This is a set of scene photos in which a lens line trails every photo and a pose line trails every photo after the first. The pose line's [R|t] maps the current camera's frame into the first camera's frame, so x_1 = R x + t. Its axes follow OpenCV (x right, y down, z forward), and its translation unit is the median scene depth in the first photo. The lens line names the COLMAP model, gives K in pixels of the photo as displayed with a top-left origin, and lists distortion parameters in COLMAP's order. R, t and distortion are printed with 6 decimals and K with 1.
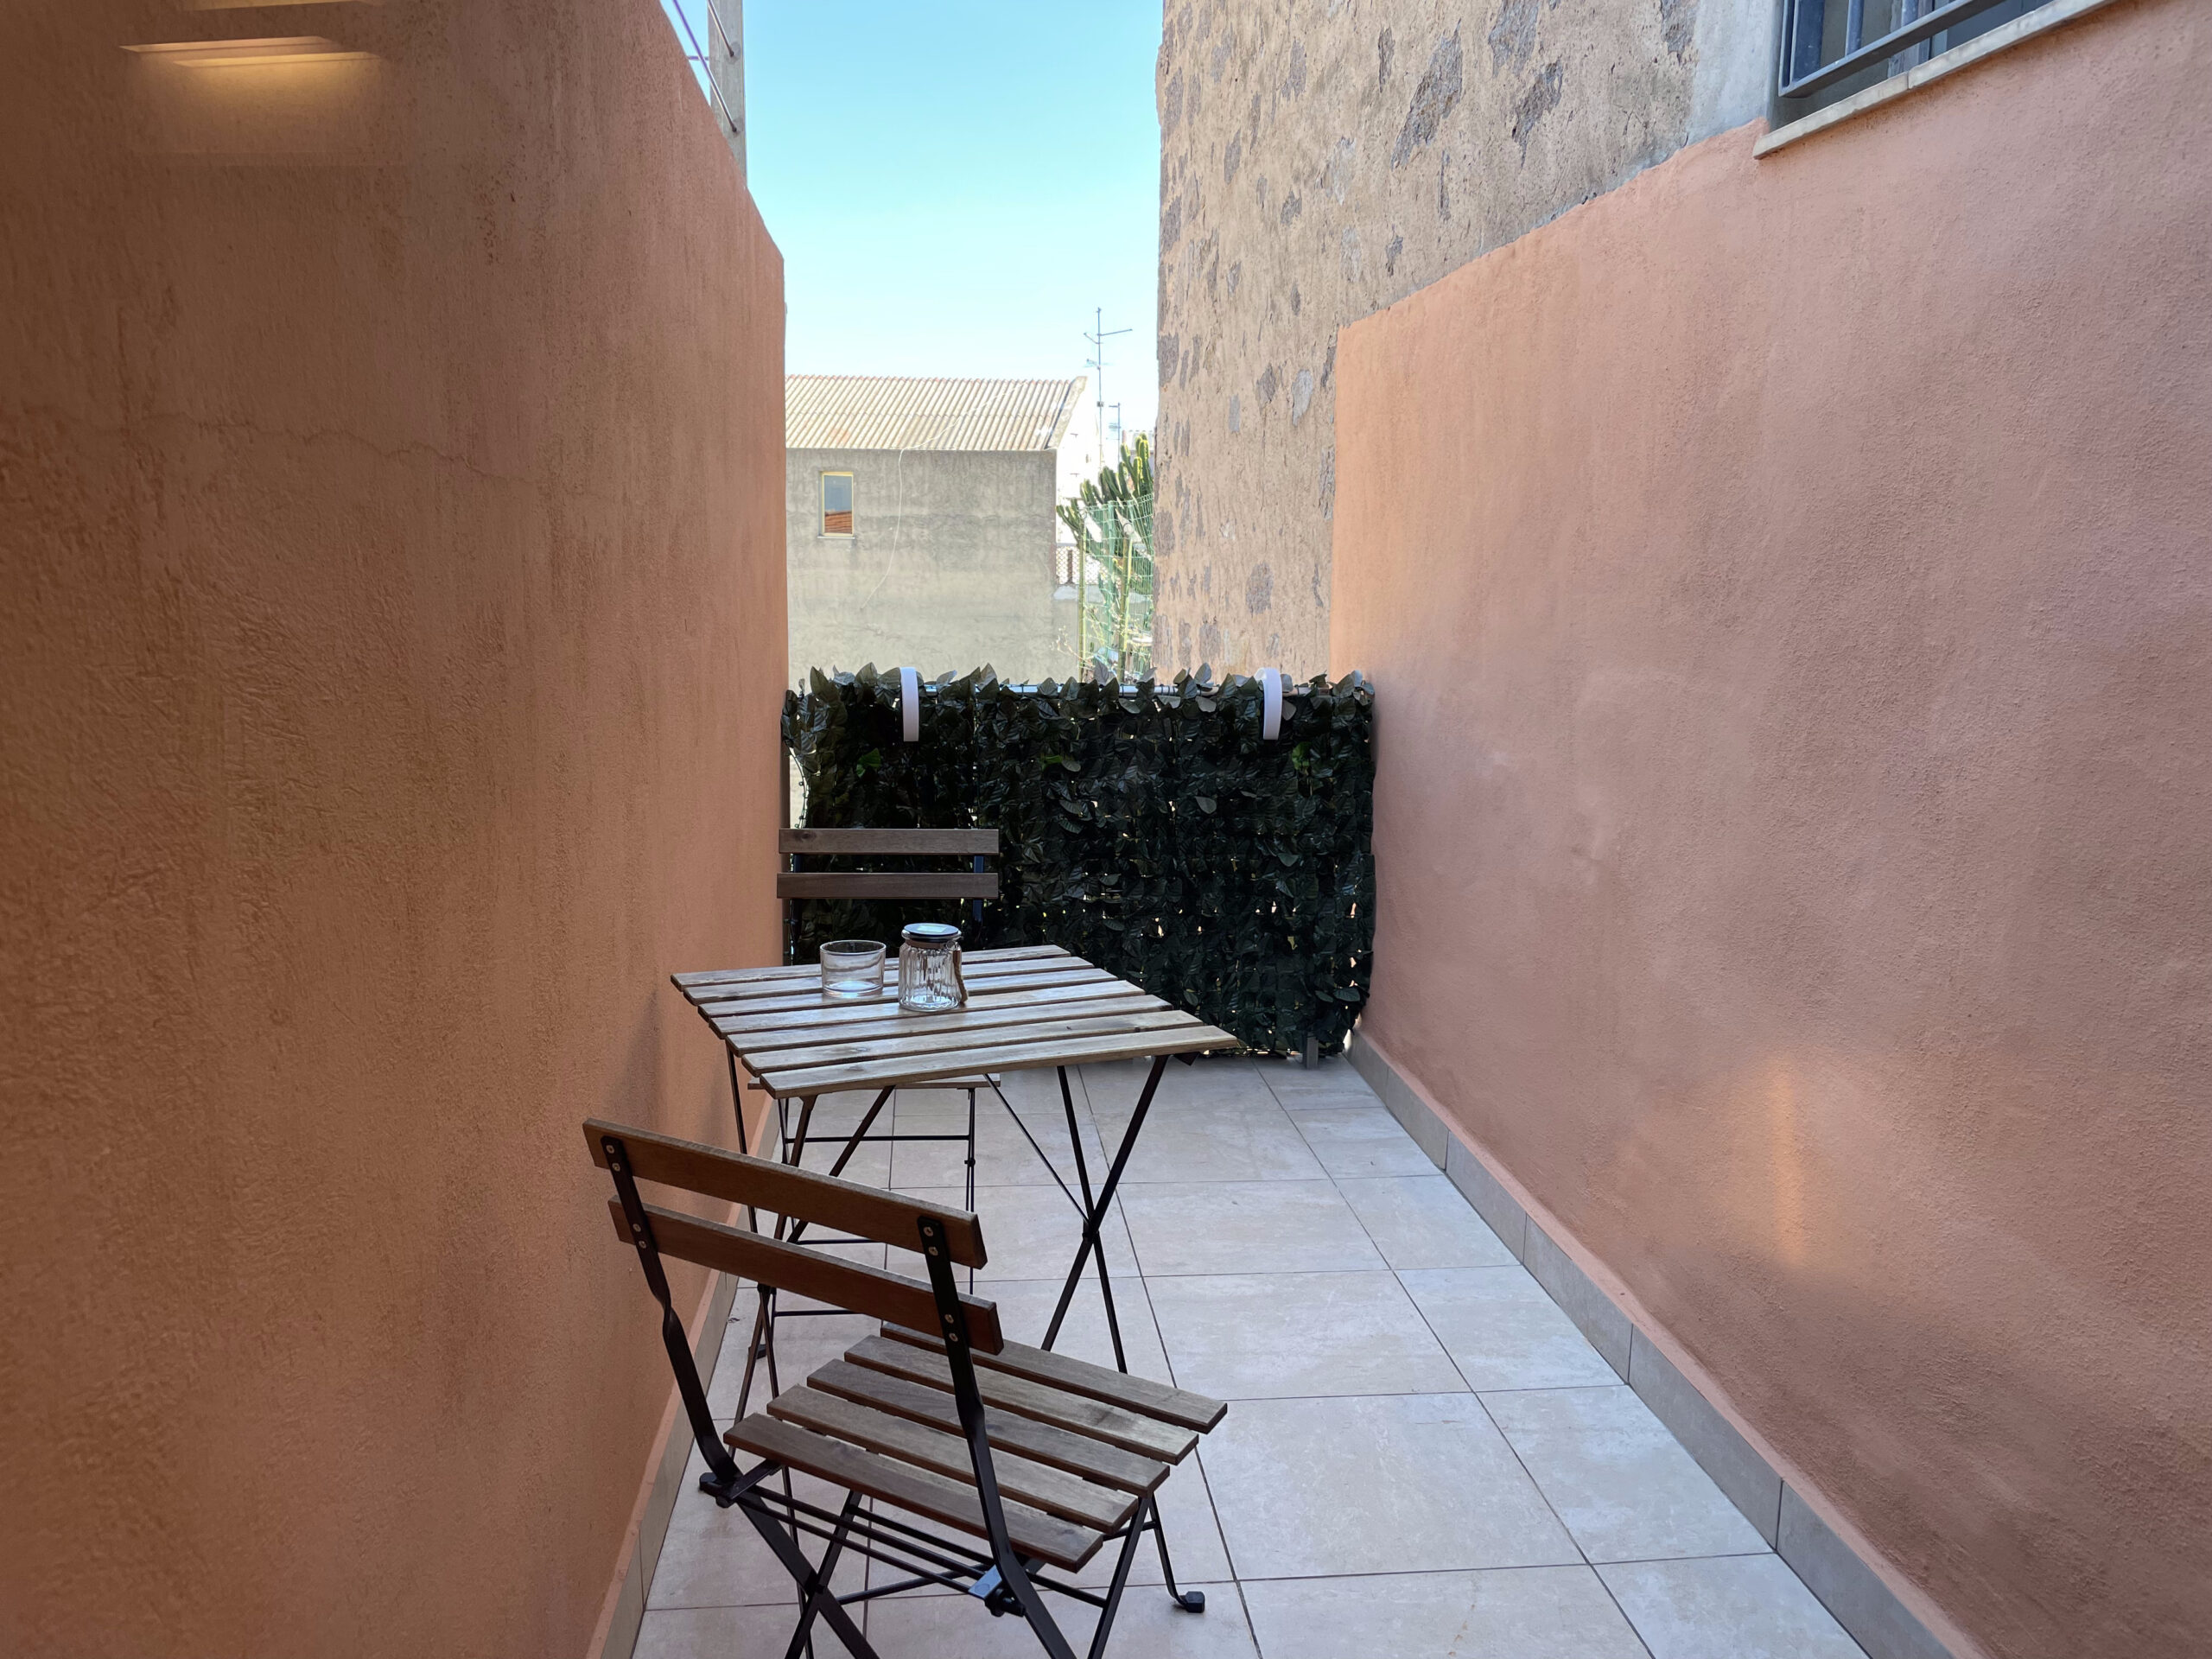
lens RADIAL K [[1645.5, 0, 1105.6], [0, 1645.5, 831.8], [0, 0, 1]] dist [0.052975, 0.000929]
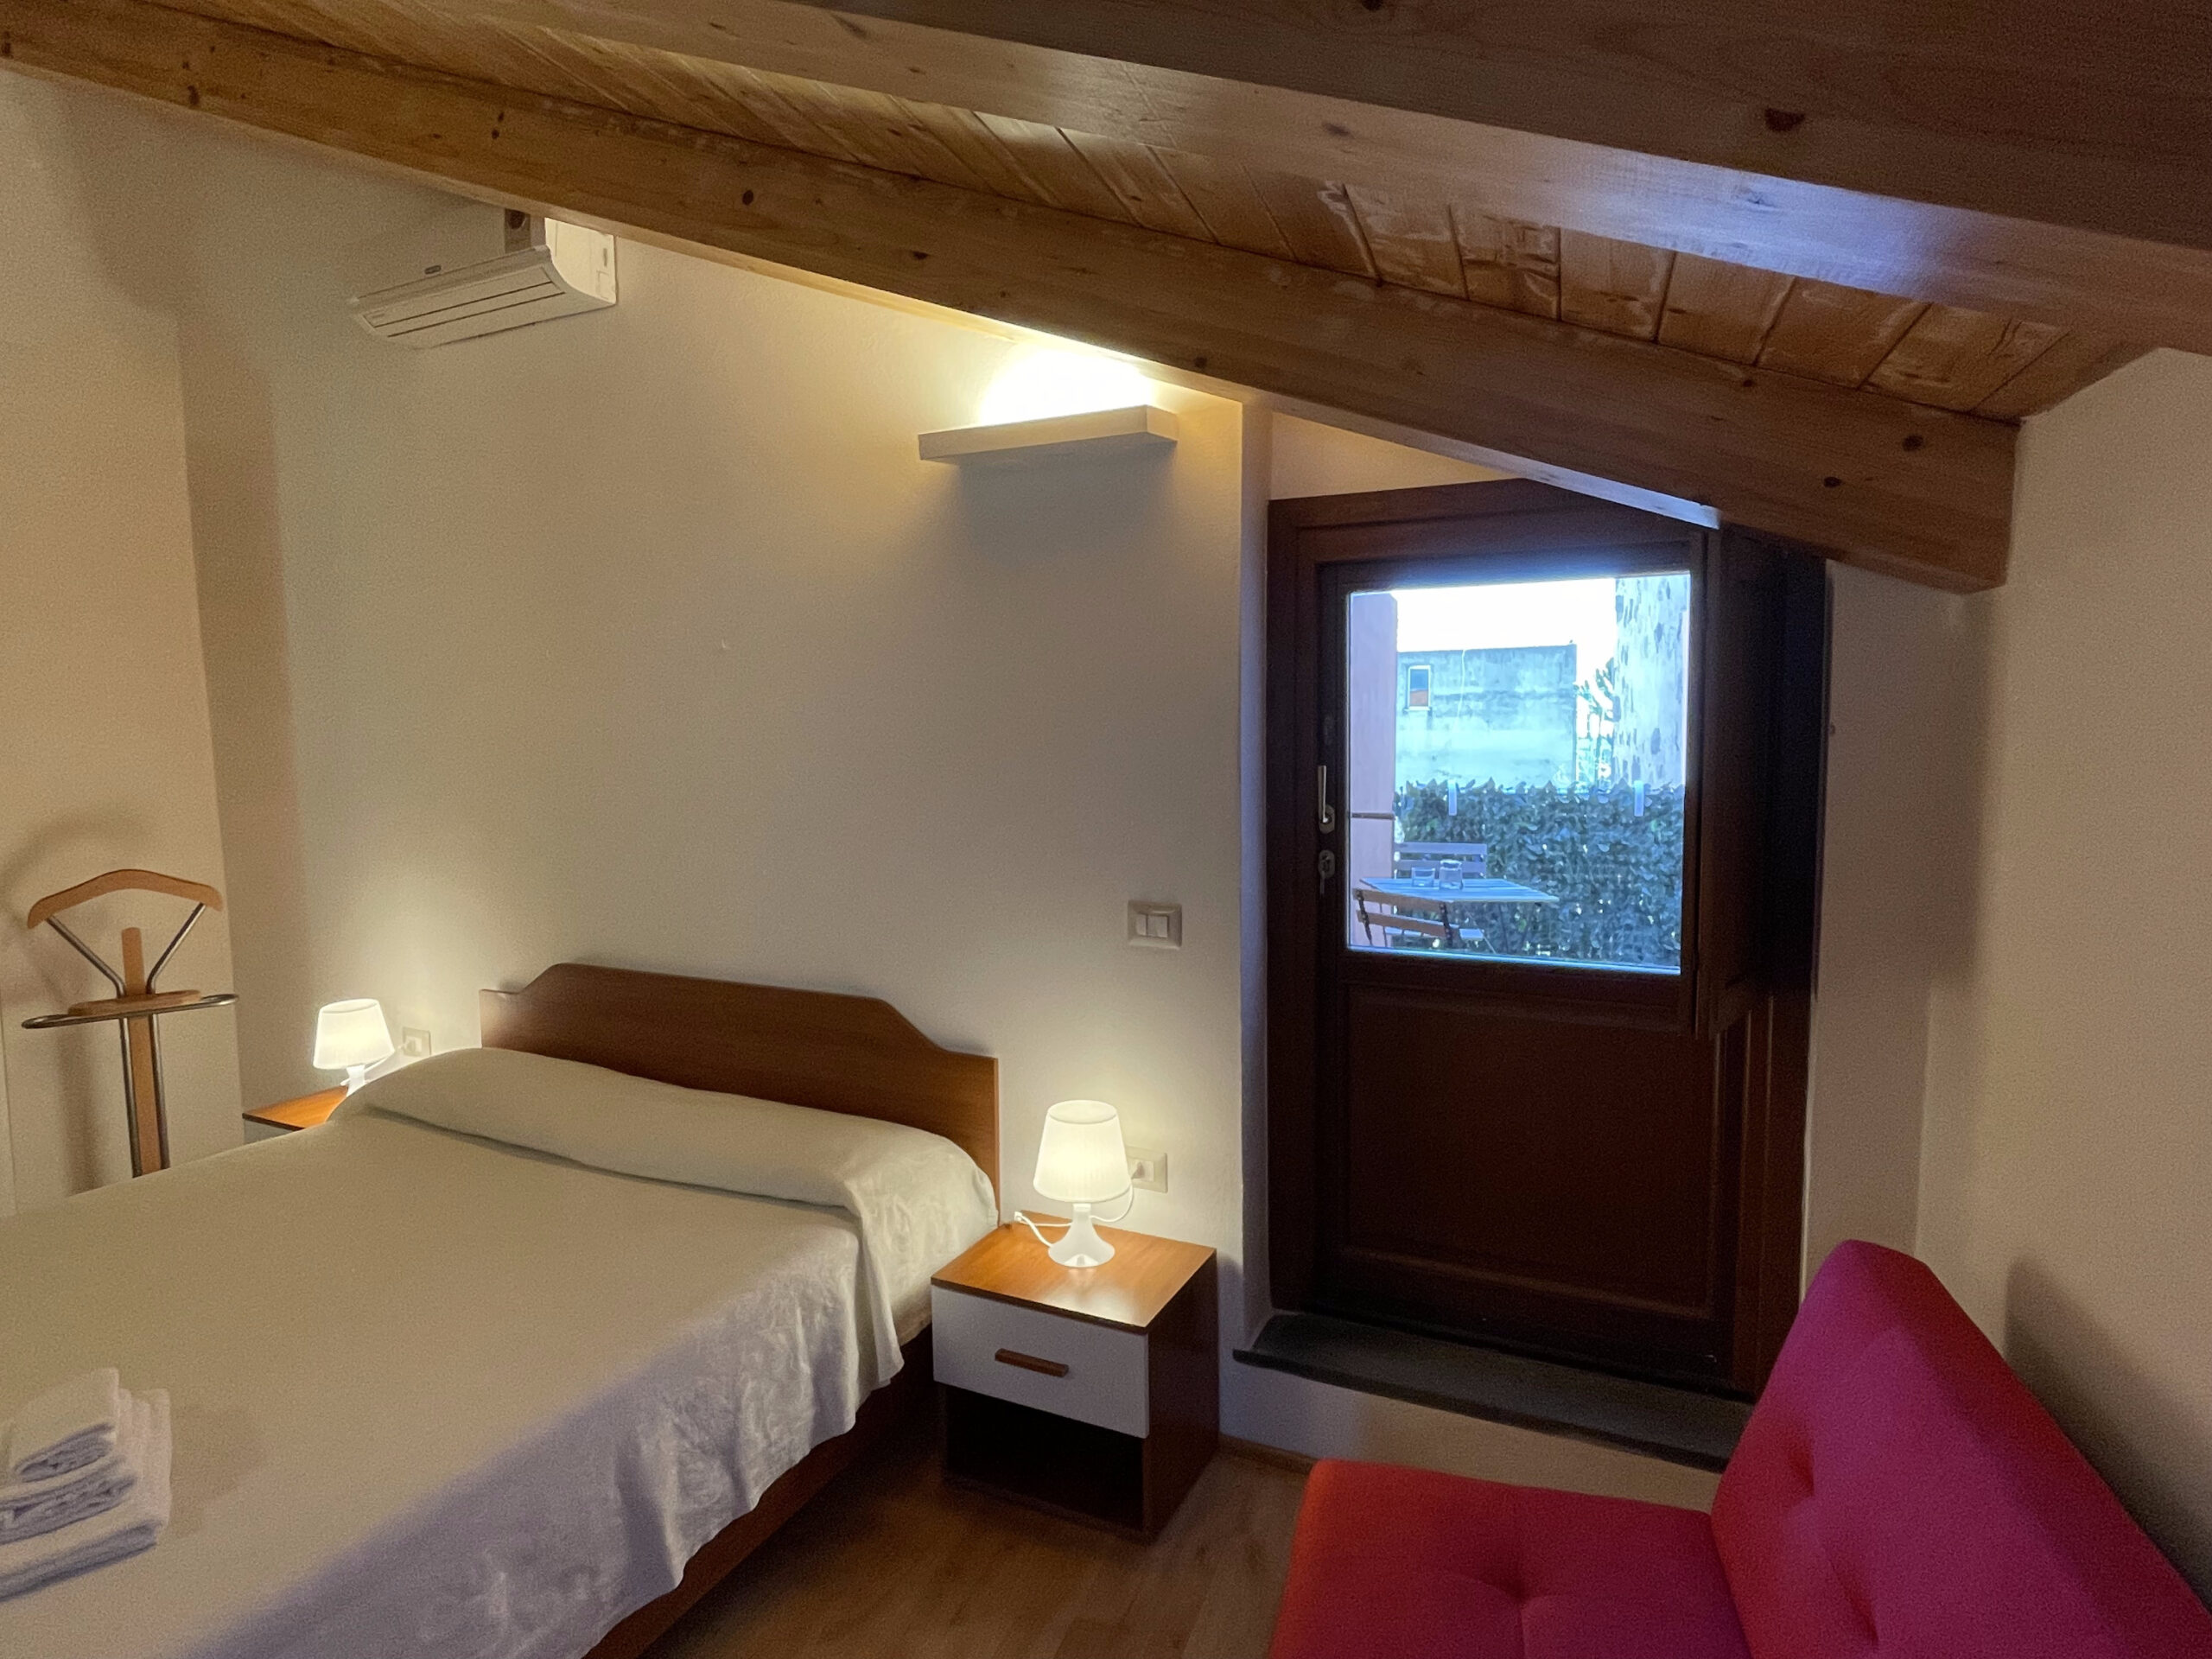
lens RADIAL K [[1203.9, 0, 1090.6], [0, 1203.9, 817.7], [0, 0, 1]] dist [-0.003370, -0.000901]
pose [[0.911490, 0.007663, -0.411250, 0.018838], [-0.042792, 0.996168, -0.076282, 0.017113], [0.409089, 0.087129, 0.908325, -0.120337]]
